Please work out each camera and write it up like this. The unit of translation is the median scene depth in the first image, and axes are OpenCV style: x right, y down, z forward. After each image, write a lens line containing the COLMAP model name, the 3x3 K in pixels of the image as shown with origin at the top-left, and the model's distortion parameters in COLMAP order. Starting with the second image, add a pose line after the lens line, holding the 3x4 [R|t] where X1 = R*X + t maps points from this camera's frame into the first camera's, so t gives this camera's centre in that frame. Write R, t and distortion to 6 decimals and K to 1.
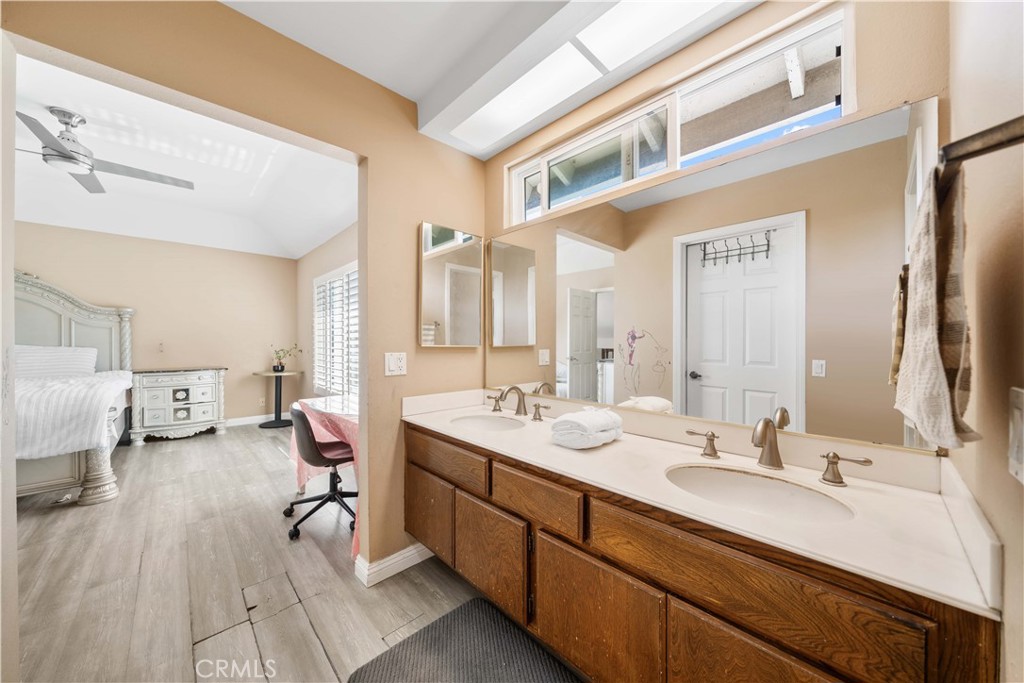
lens RADIAL K [[353.8, 0, 512.2], [0, 353.8, 340.0], [0, 0, 1]] dist [-0.007496, 0.000172]
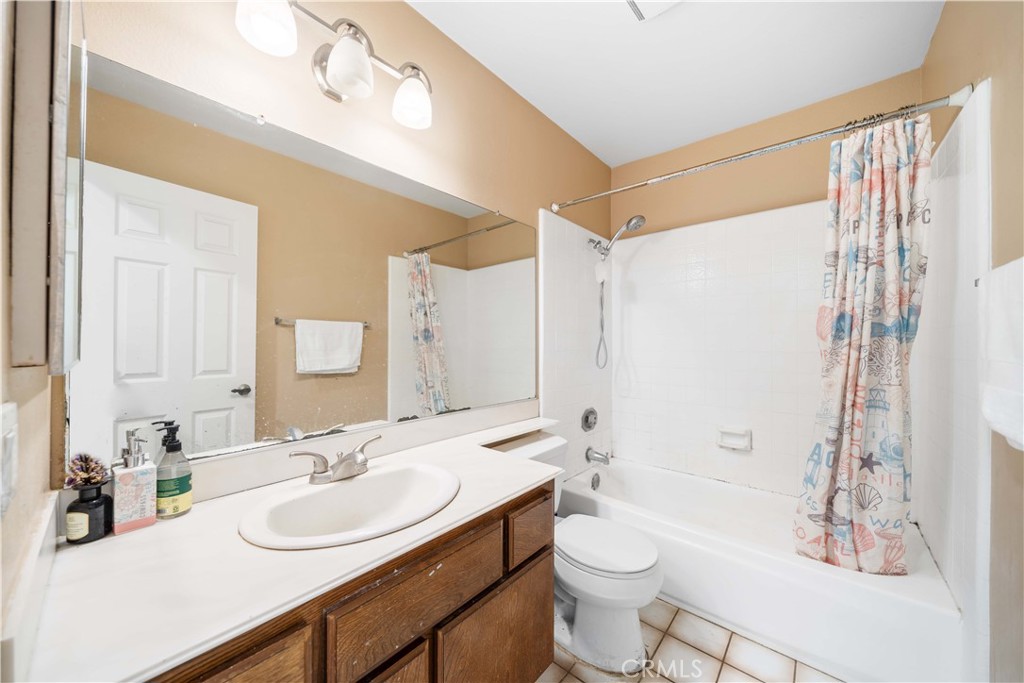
lens RADIAL K [[353.8, 0, 513.2], [0, 353.8, 341.7], [0, 0, 1]] dist [-0.007496, 0.000172]
pose [[-0.084838, 0.008615, 0.996358, -0.671464], [0.002635, 0.999961, -0.008422, -0.003690], [-0.996391, 0.001911, -0.084857, 1.011889]]
